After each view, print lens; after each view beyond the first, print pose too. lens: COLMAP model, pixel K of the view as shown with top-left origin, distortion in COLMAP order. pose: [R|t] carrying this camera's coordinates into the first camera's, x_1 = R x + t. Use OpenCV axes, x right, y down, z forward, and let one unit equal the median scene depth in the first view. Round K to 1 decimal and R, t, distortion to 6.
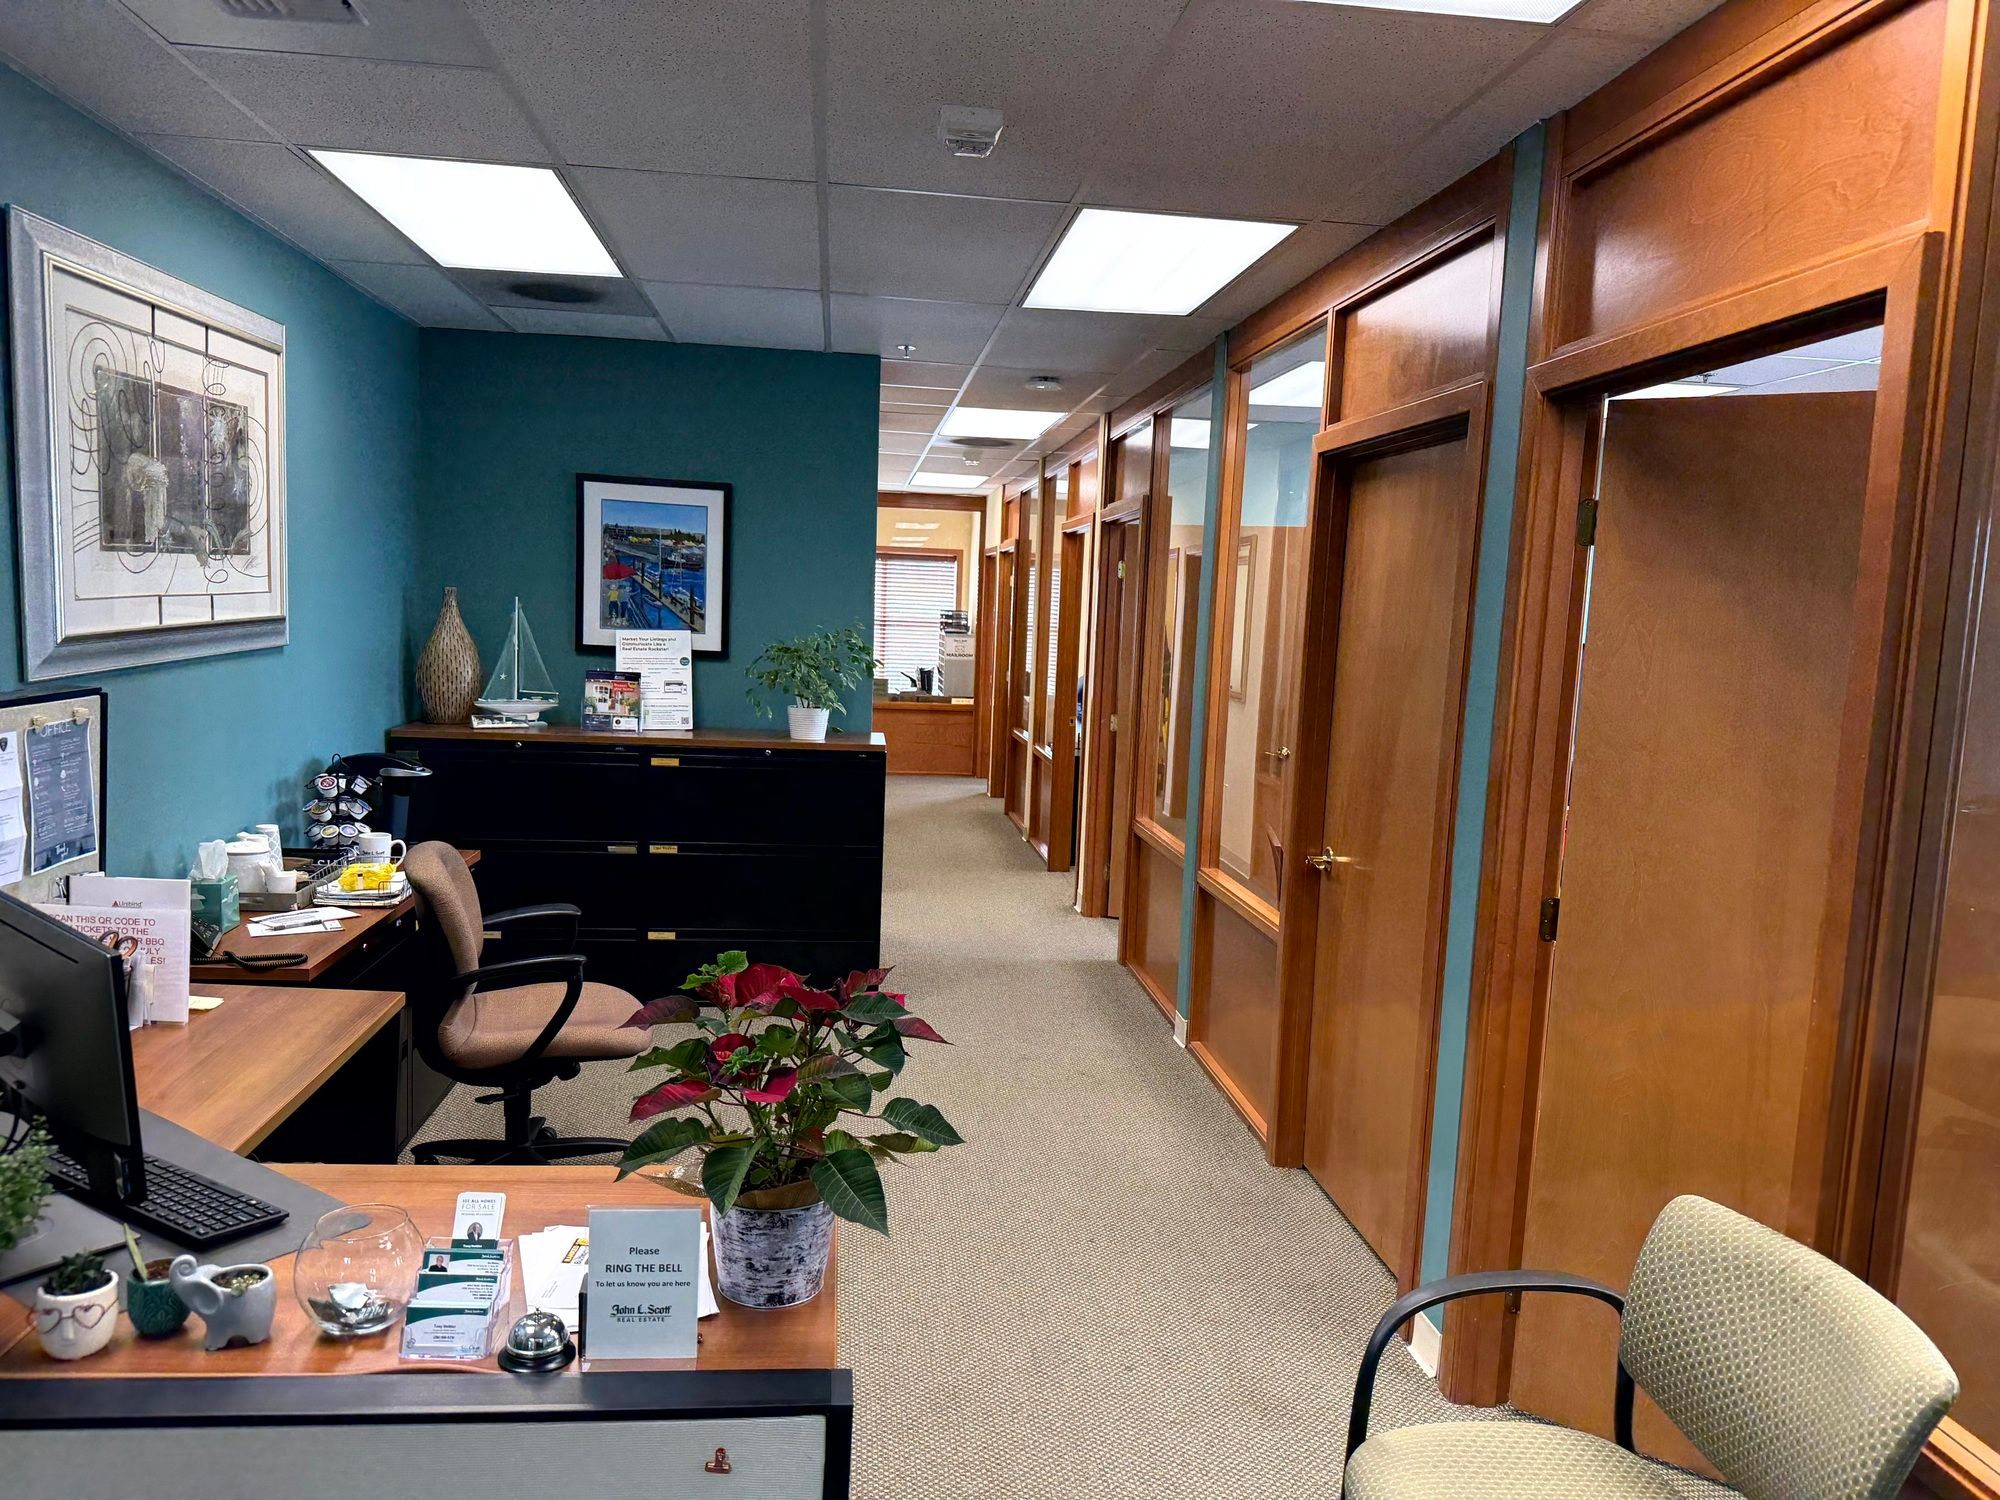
lens RADIAL K [[1410.1, 0, 1000.0], [0, 1410.1, 750.0], [0, 0, 1]] dist [0.083716, -0.107199]
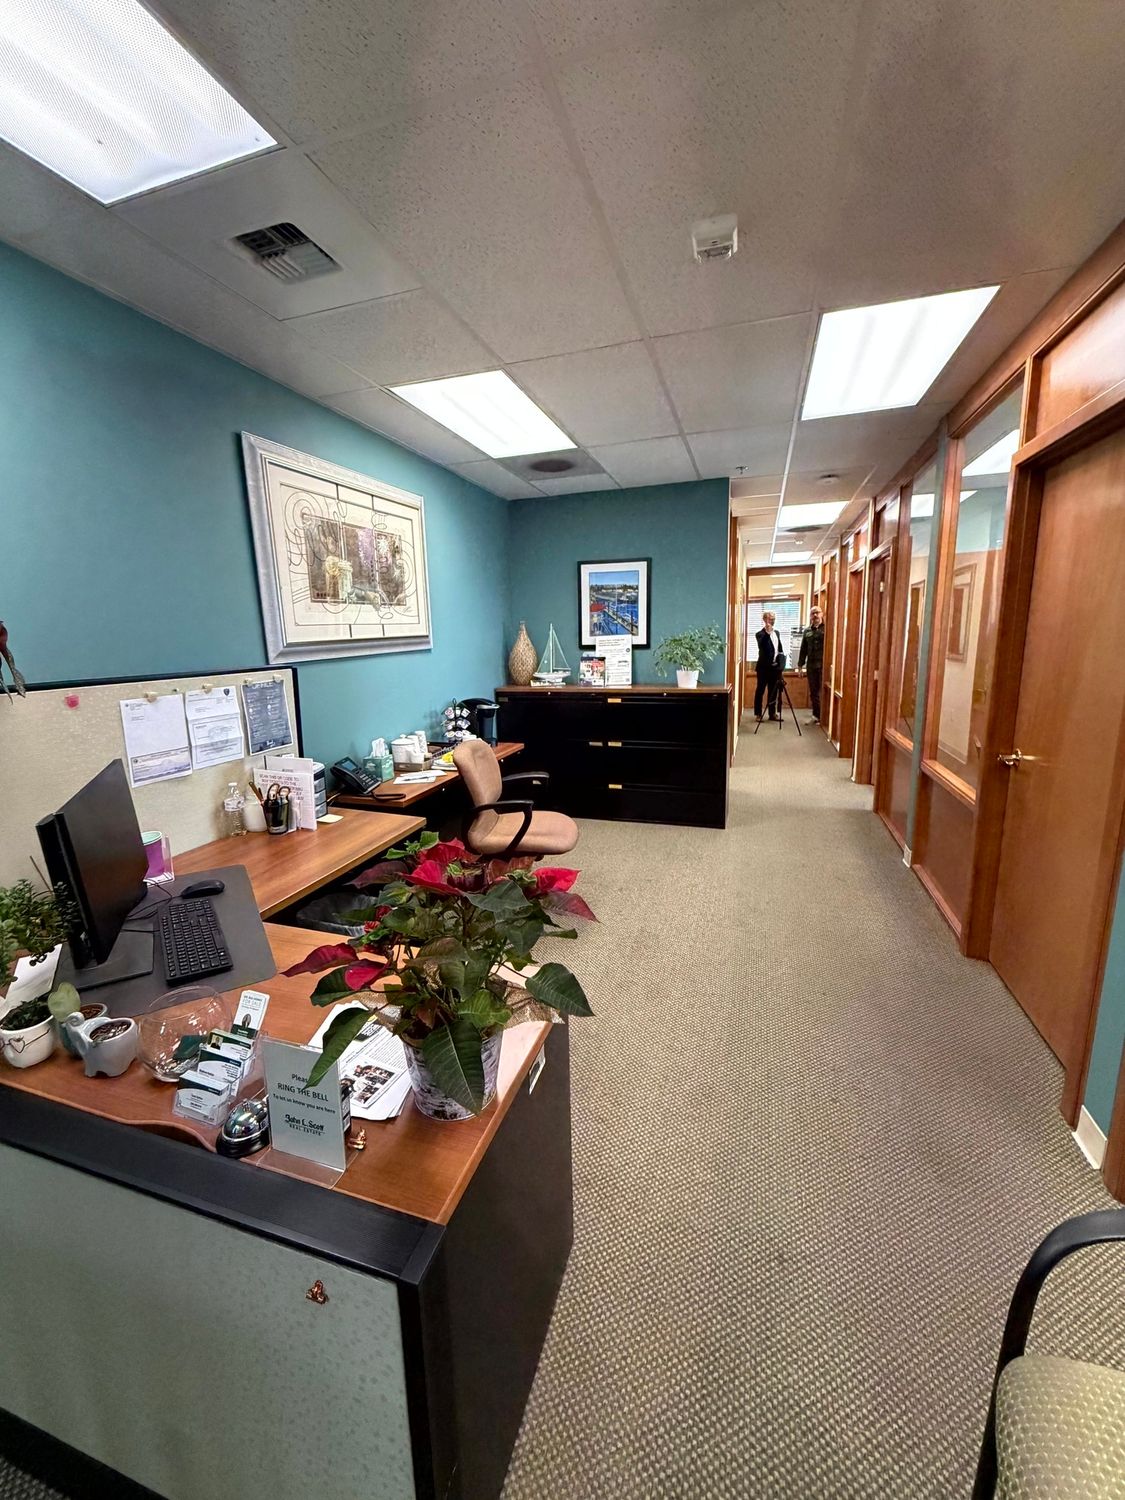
lens RADIAL K [[603.2, 0, 562.7], [0, 603.2, 742.0], [0, 0, 1]] dist [0.001558, 0.000529]
pose [[0.909787, 0.010536, -0.414942, 0.062383], [0.018487, 0.997657, 0.065867, 0.011350], [0.414664, -0.067596, 0.907461, 0.236887]]
